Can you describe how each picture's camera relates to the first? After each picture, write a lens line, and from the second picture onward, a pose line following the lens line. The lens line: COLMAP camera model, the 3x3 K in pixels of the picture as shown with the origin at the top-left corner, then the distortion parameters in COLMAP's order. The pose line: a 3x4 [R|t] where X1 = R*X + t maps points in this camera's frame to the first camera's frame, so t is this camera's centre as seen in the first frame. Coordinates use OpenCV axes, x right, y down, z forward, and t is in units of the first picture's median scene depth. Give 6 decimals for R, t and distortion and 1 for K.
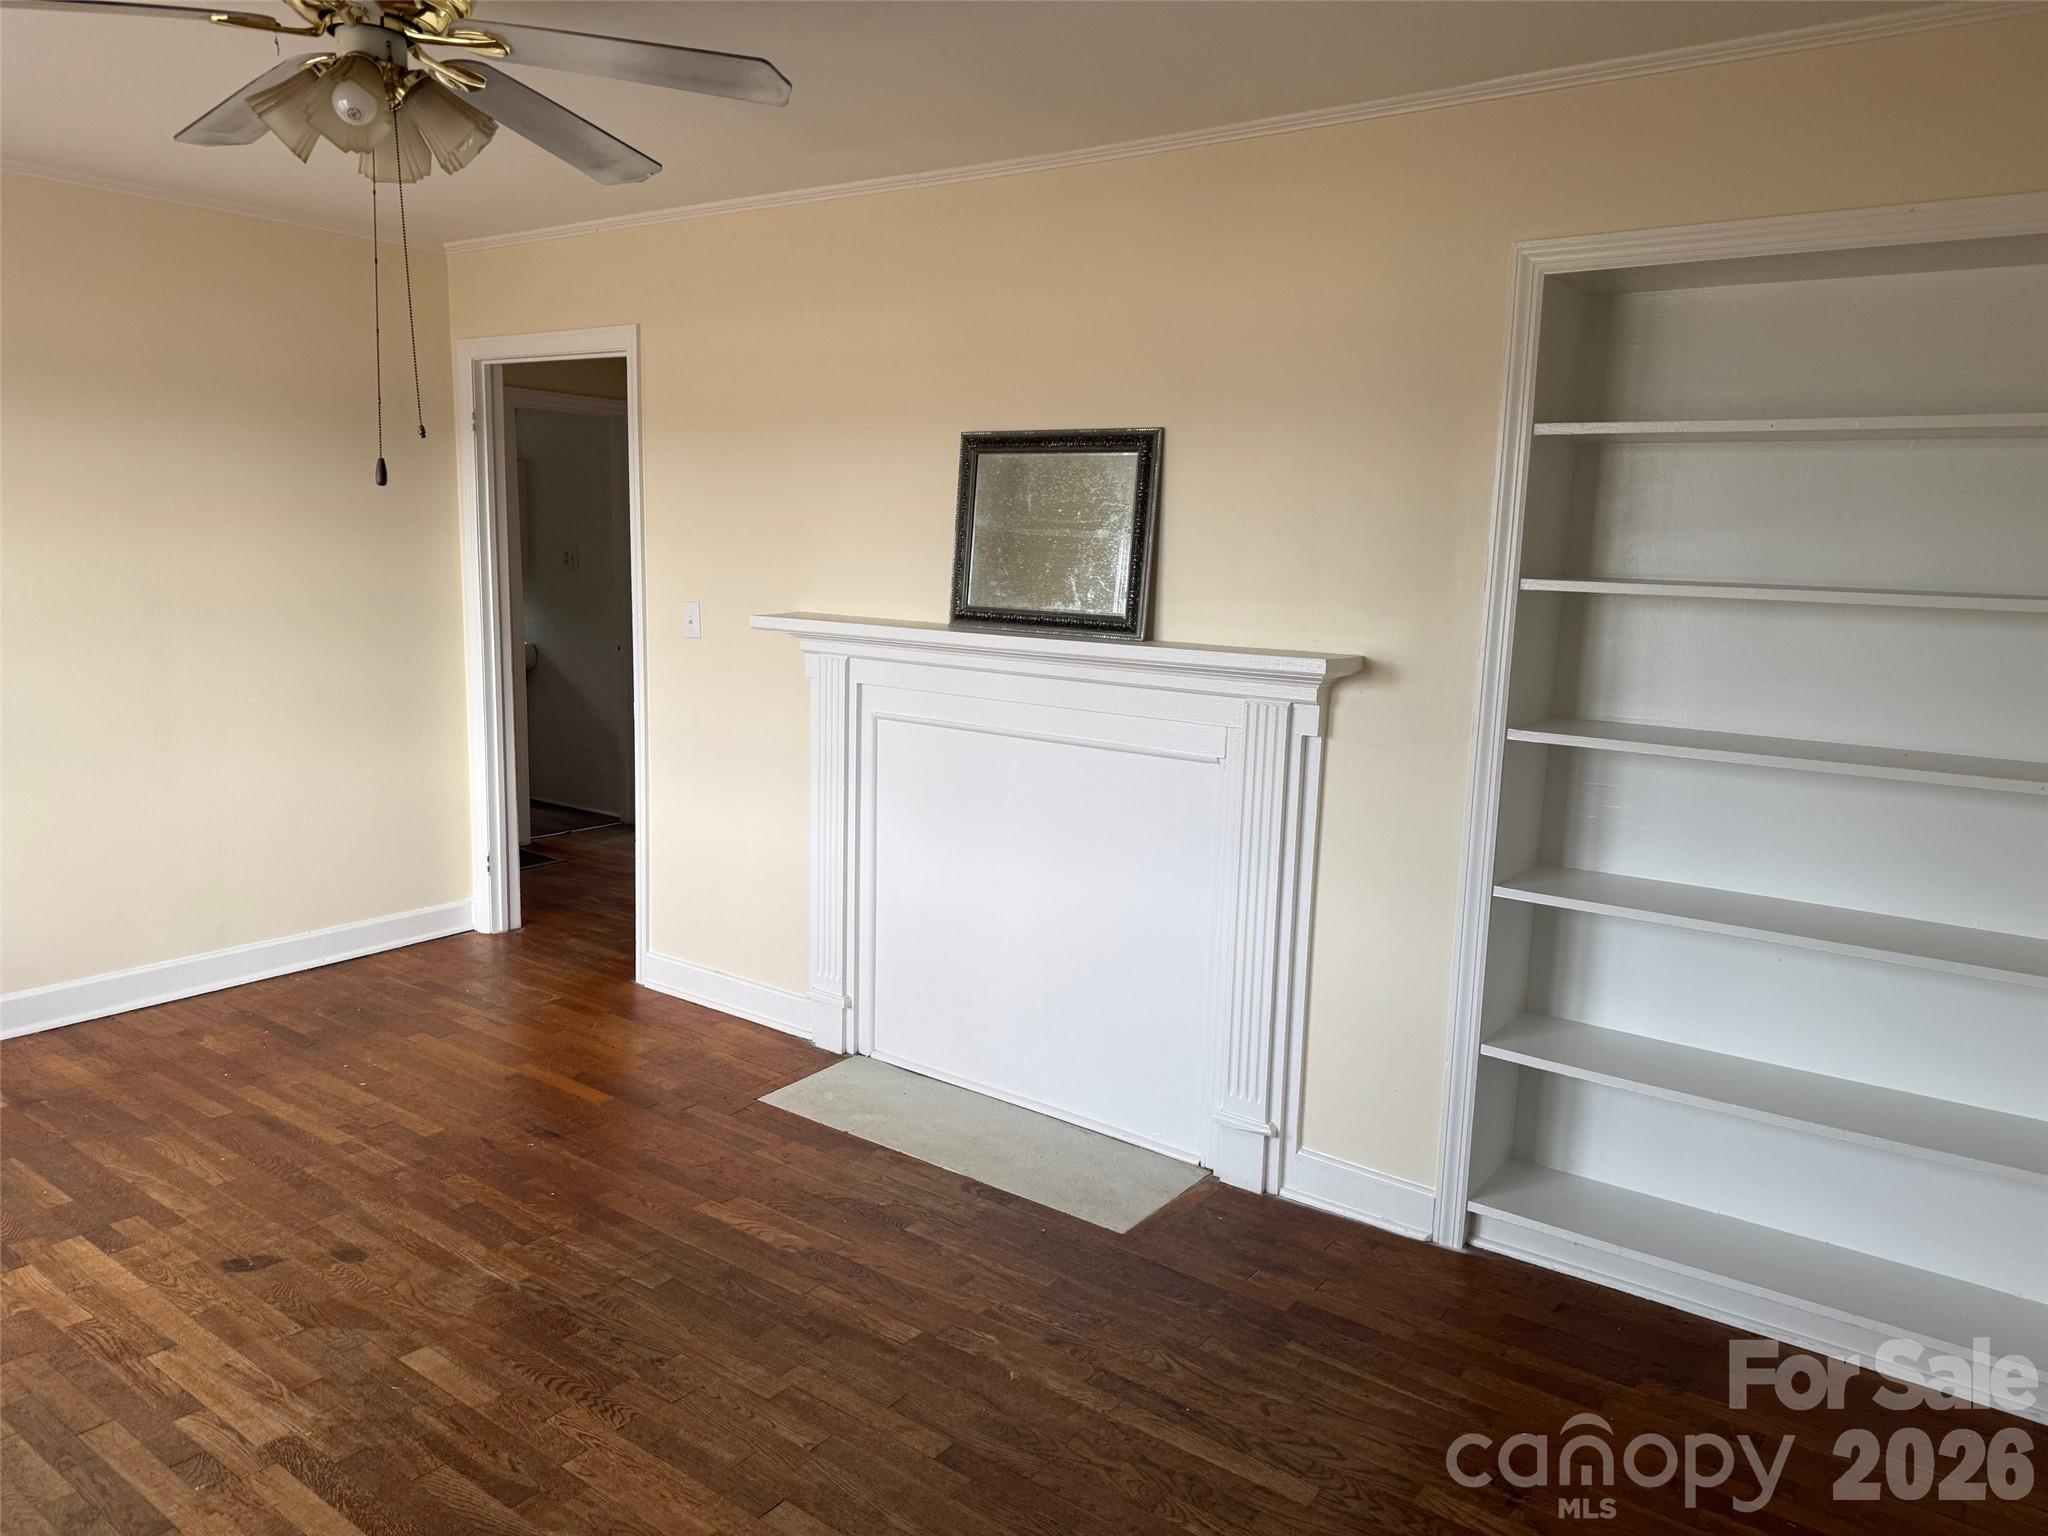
lens RADIAL K [[1426.3, 0, 1024.0], [0, 1426.3, 768.3], [0, 0, 1]] dist [0.020276, -0.032691]
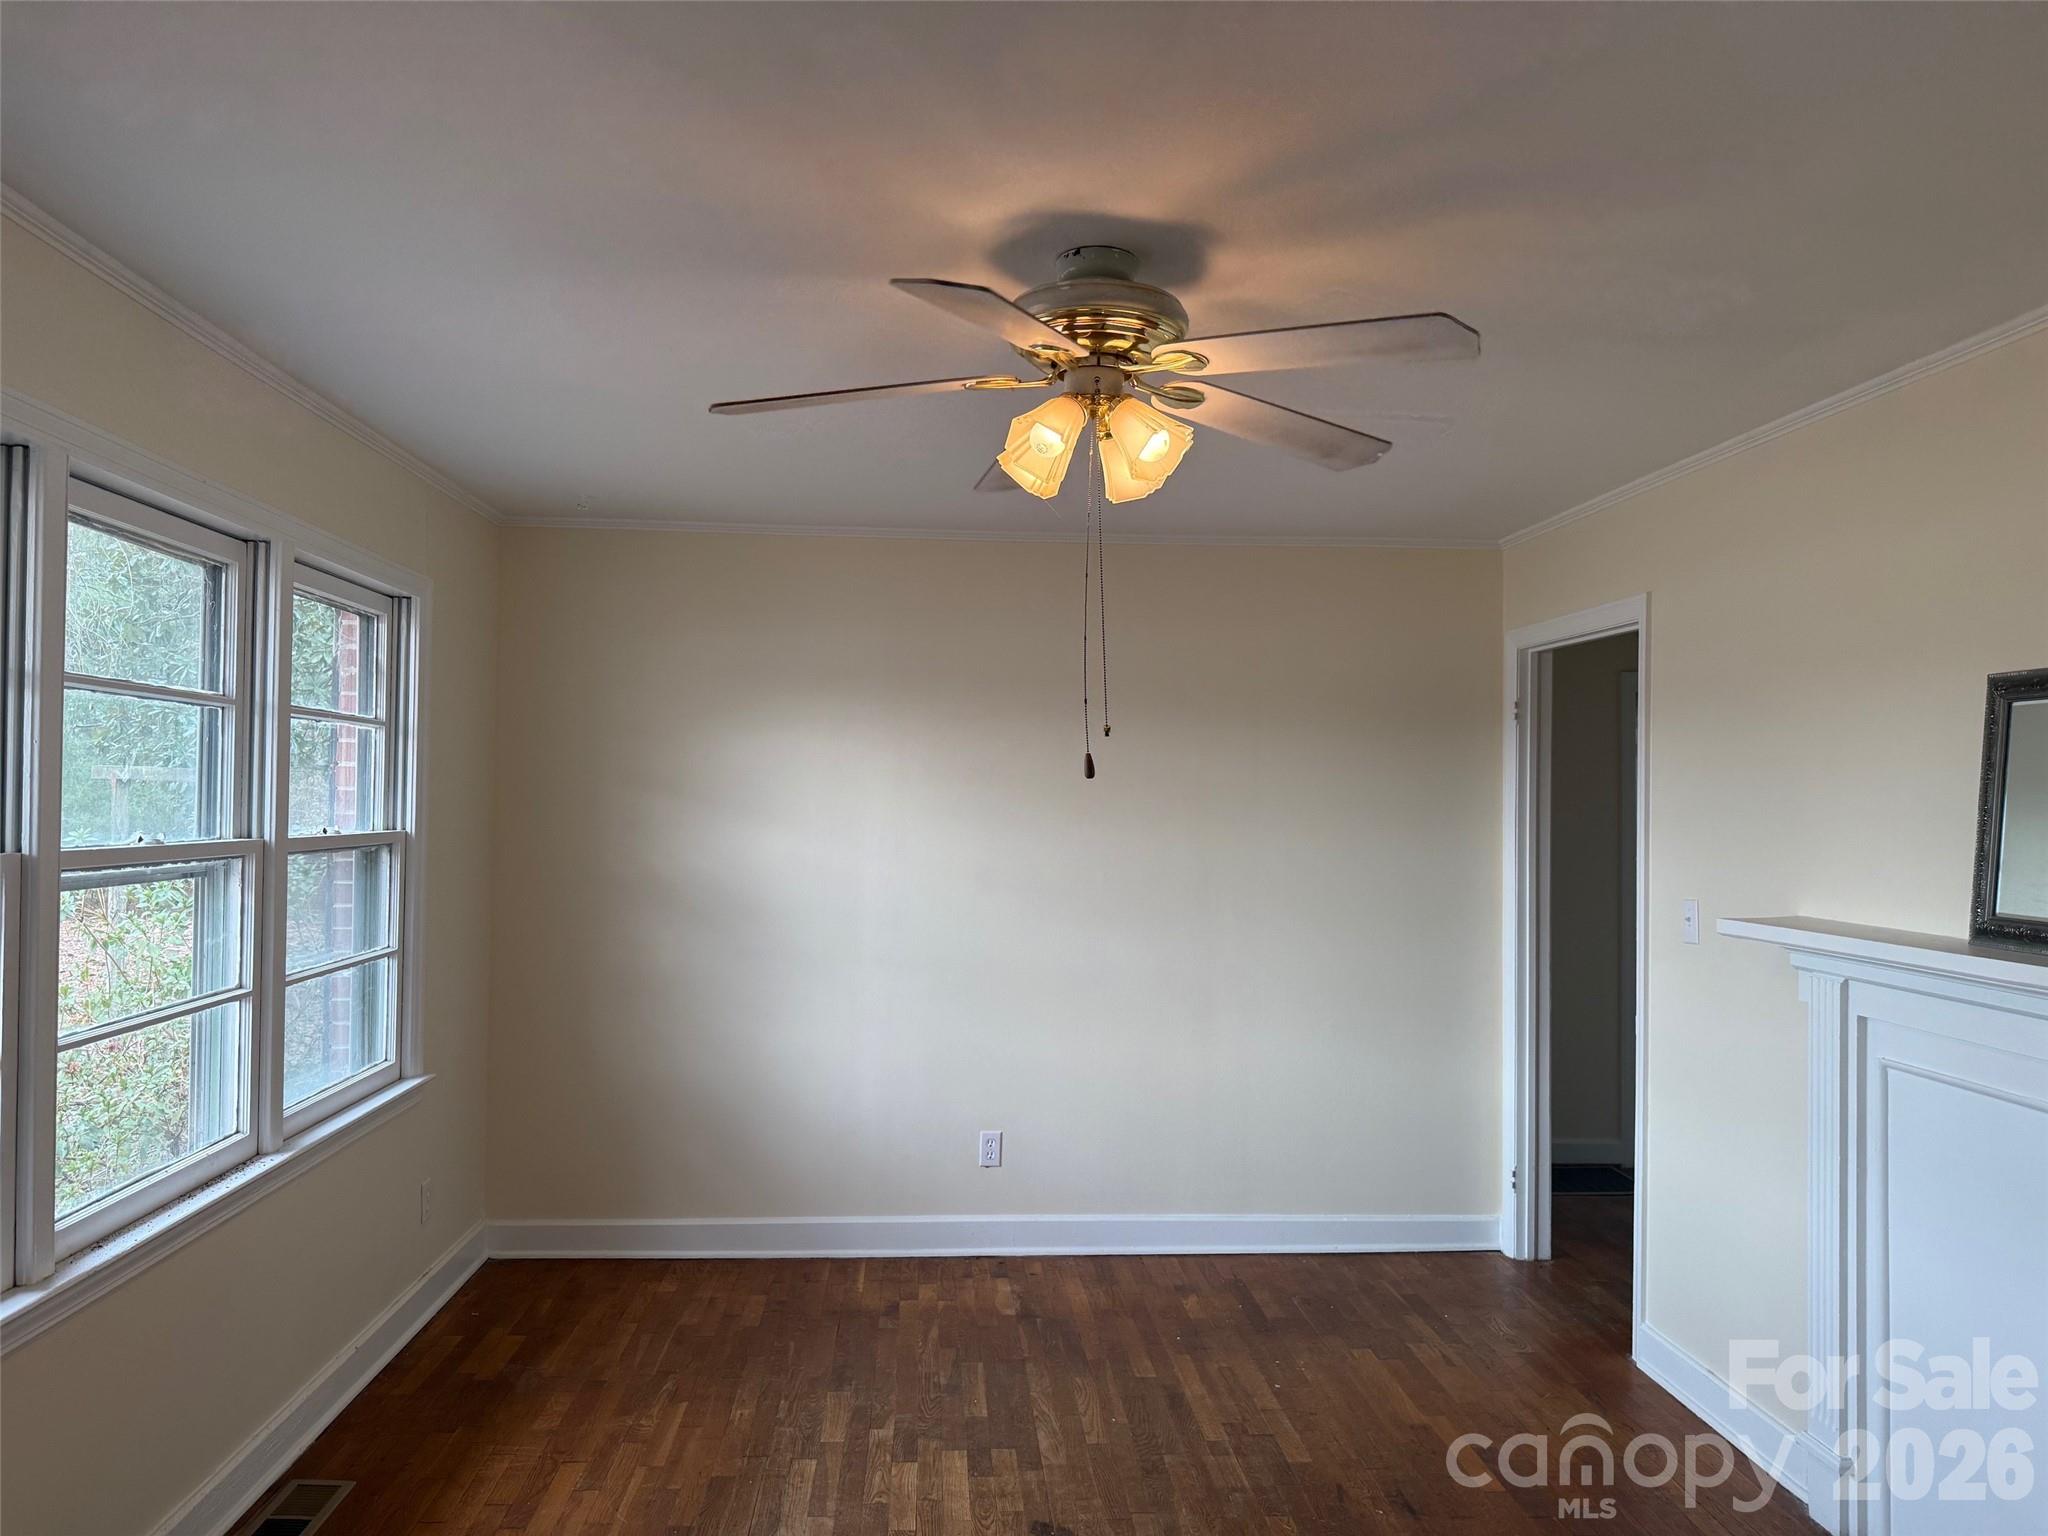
lens RADIAL K [[1426.3, 0, 1024.9], [0, 1426.3, 766.2], [0, 0, 1]] dist [0.020276, -0.032691]
pose [[0.635899, -0.042572, -0.770597, 0.189303], [-0.115465, 0.981992, -0.149533, -0.026235], [0.763086, 0.184065, 0.619532, 0.188131]]
